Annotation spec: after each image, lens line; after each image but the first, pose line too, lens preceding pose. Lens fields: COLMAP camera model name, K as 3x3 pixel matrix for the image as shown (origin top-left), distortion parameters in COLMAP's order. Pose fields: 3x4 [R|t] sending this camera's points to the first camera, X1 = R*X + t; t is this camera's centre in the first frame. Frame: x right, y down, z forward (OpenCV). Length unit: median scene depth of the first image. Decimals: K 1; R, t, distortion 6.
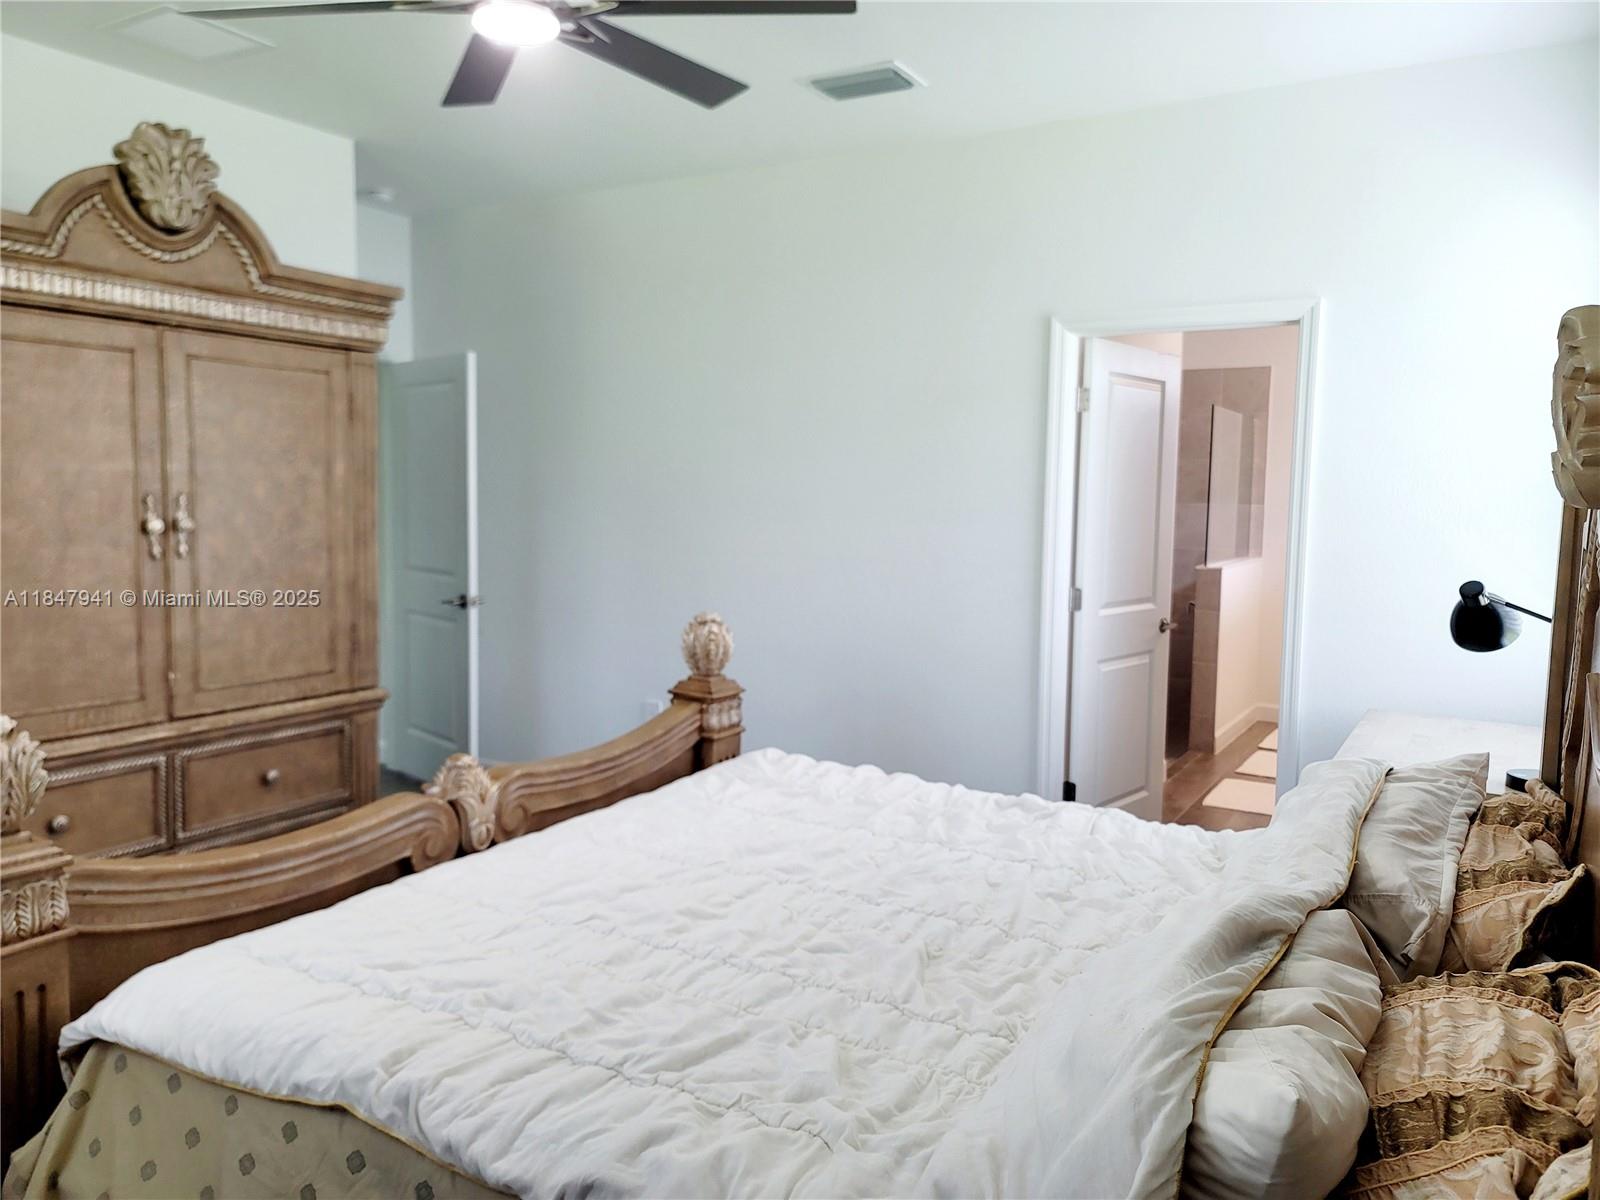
lens RADIAL K [[1184.0, 0, 803.8], [0, 1184.0, 584.8], [0, 0, 1]] dist [0.070726, -0.065689]
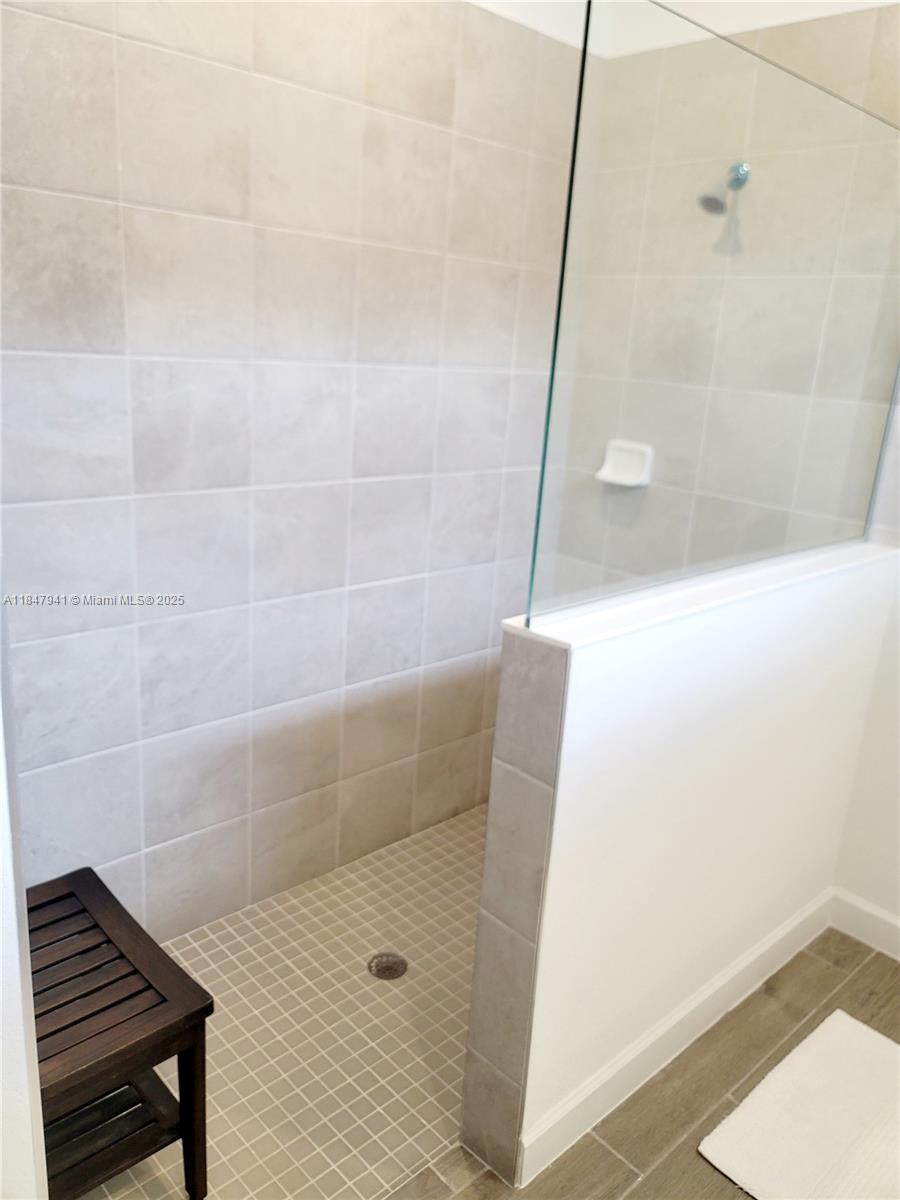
lens RADIAL K [[884.9, 0, 450.0], [0, 884.9, 600.0], [0, 0, 1]] dist [0.062616, -0.053810]
pose [[0.956386, 0.127317, -0.262899, 0.348211], [-0.073196, 0.975755, 0.206263, -0.059153], [0.282786, -0.178023, 0.942518, 0.744616]]
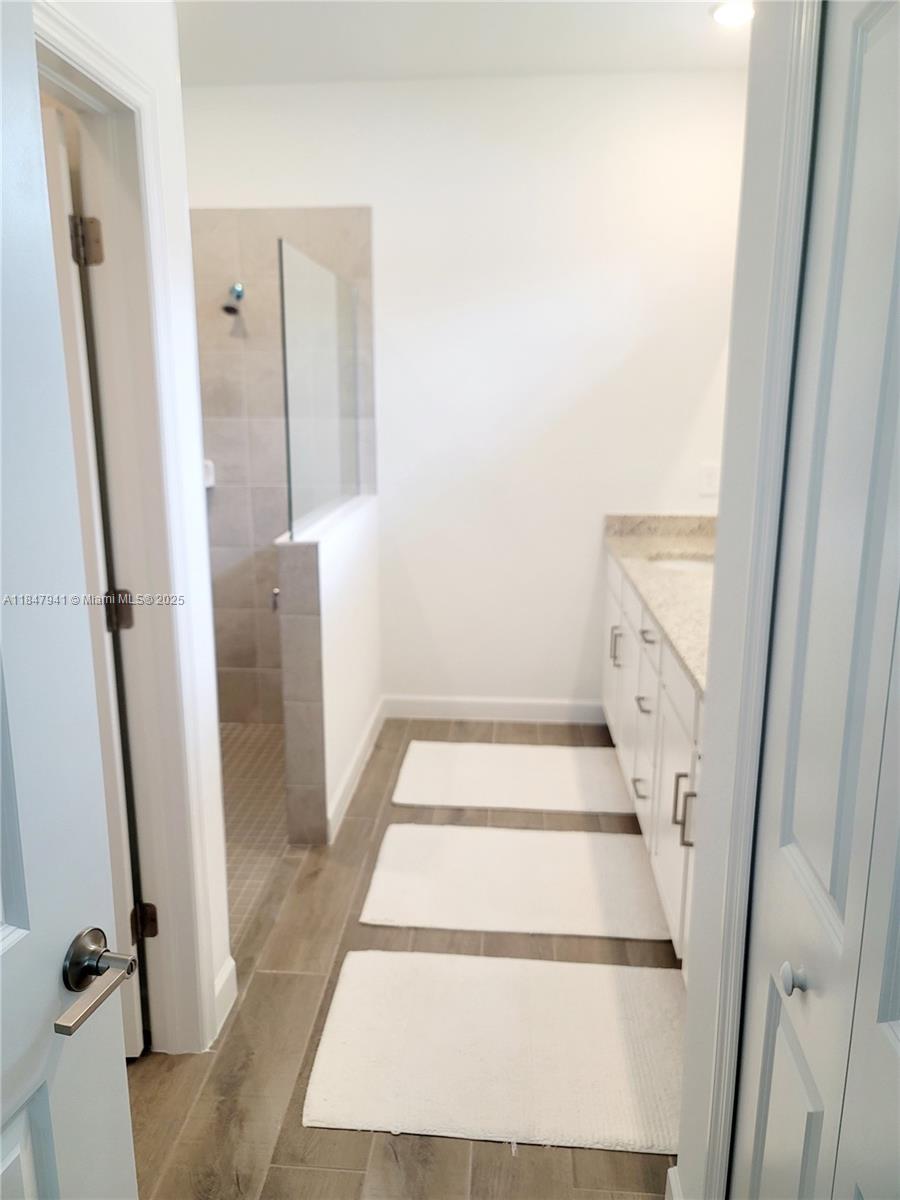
lens RADIAL K [[888.0, 0, 449.8], [0, 888.0, 594.1], [0, 0, 1]] dist [0.070726, -0.065689]
pose [[0.898521, -0.110627, 0.424761, 0.208312], [0.048110, 0.986709, 0.155215, -0.048314], [-0.436286, -0.119029, 0.891900, 0.549598]]
